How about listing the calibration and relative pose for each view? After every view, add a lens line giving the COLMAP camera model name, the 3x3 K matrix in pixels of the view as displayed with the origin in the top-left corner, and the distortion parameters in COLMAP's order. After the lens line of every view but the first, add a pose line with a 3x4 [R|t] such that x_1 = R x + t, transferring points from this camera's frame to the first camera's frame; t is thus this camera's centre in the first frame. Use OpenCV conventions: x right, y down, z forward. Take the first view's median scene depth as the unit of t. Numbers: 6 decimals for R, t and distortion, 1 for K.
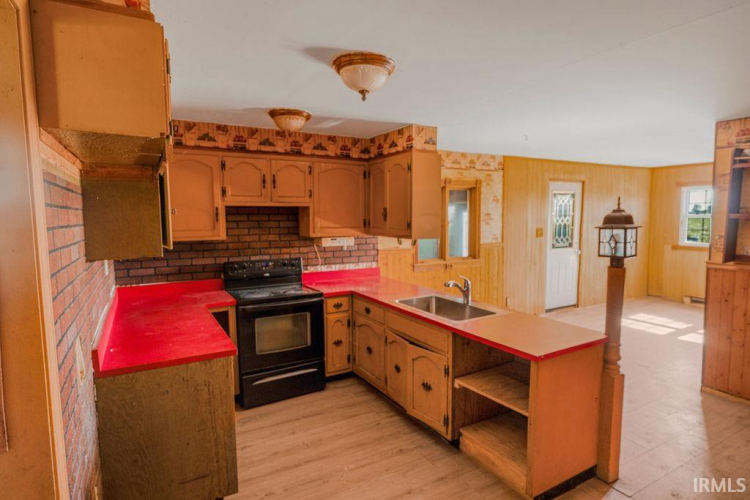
lens RADIAL K [[404.7, 0, 375.8], [0, 404.7, 250.8], [0, 0, 1]] dist [-0.006773, 0.003781]
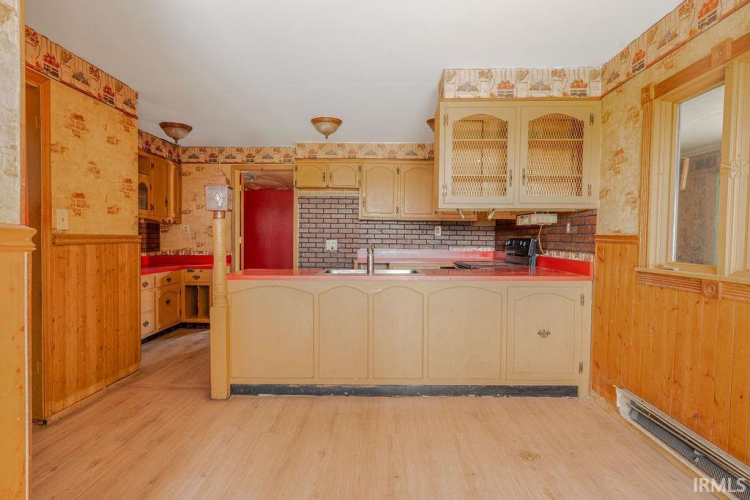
lens RADIAL K [[404.7, 0, 373.9], [0, 404.7, 252.6], [0, 0, 1]] dist [-0.006773, 0.003781]
pose [[-0.511804, 0.031970, -0.858507, 0.796248], [-0.078628, 0.993370, 0.083866, -0.000315], [0.855496, 0.110425, -0.505897, 1.143760]]
